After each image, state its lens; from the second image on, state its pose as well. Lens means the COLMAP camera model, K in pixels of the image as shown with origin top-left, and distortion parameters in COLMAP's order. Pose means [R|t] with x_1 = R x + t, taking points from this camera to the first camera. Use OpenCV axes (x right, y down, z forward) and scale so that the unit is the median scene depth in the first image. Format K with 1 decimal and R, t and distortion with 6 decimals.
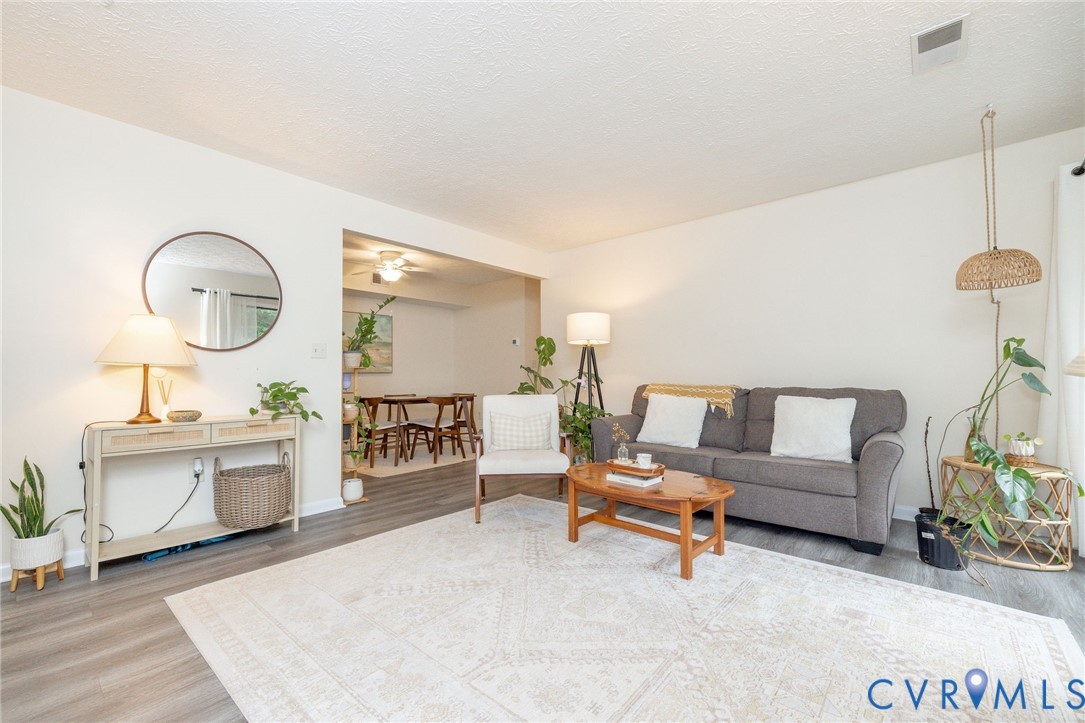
lens RADIAL K [[472.3, 0, 529.0], [0, 472.3, 361.5], [0, 0, 1]] dist [-0.002595, -0.000233]
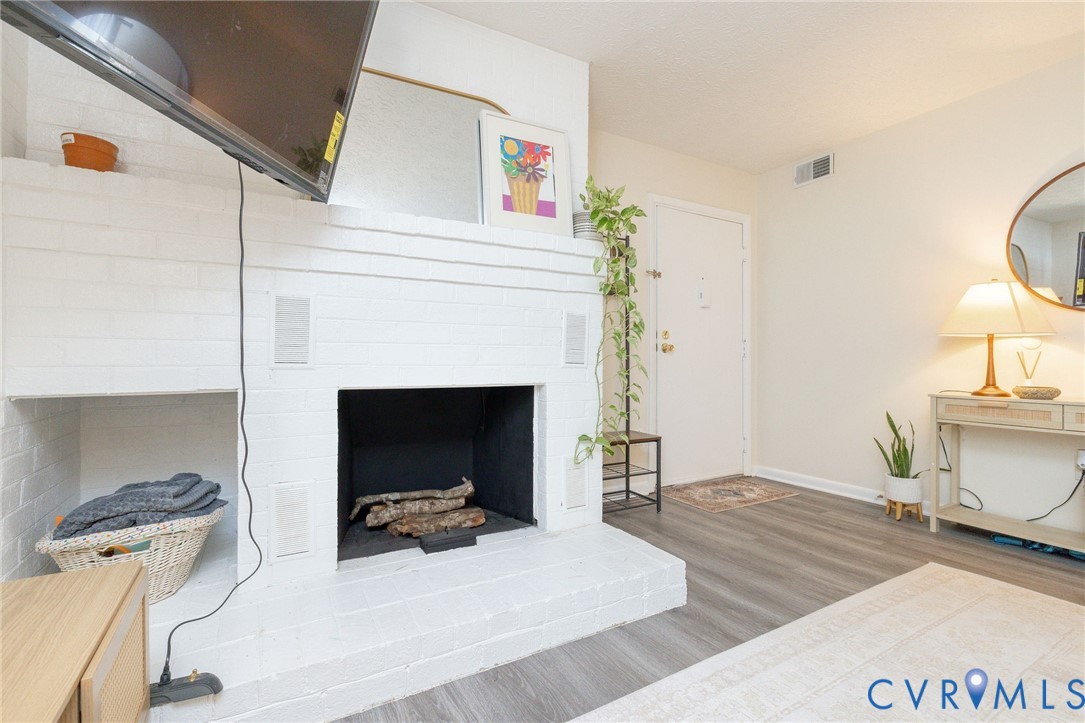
lens RADIAL K [[472.3, 0, 529.0], [0, 472.3, 361.5], [0, 0, 1]] dist [-0.002595, -0.000233]
pose [[-0.333375, 0.002463, -0.942791, 0.391371], [0.026505, 0.999626, -0.006761, 0.042591], [0.942422, -0.027242, -0.333315, 0.438162]]
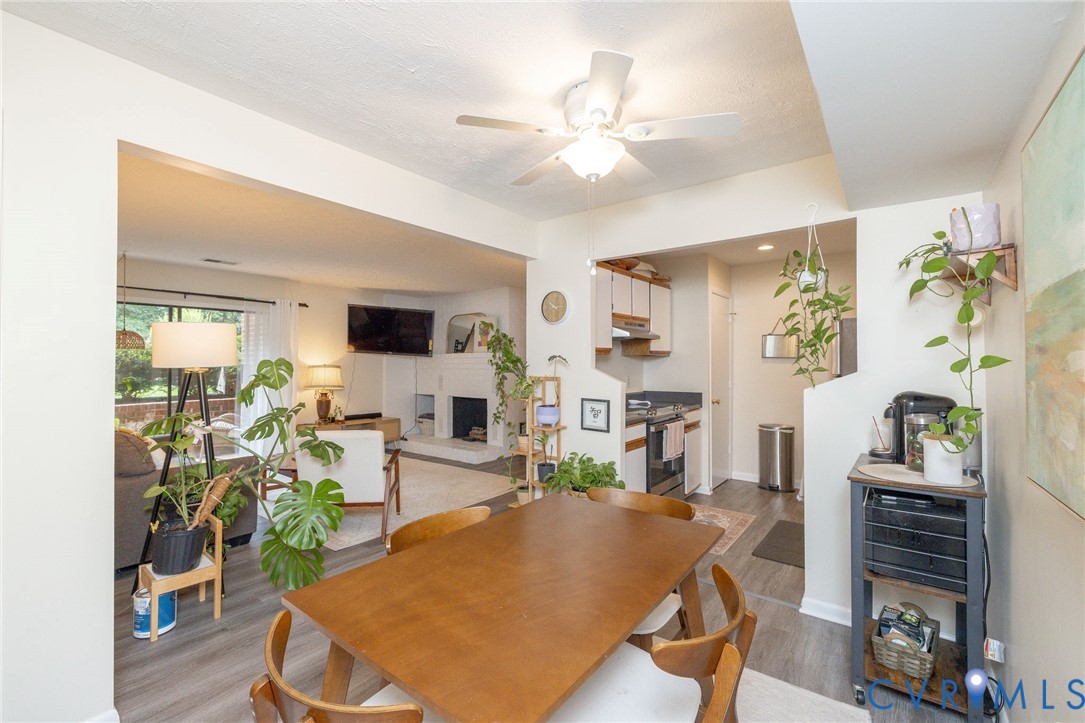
lens RADIAL K [[472.3, 0, 529.0], [0, 472.3, 361.5], [0, 0, 1]] dist [-0.002595, -0.000233]
pose [[-0.998482, 0.002283, -0.055038, -0.502520], [0.004111, 0.999443, -0.033108, -0.041414], [0.054932, -0.033284, -0.997935, 2.909673]]
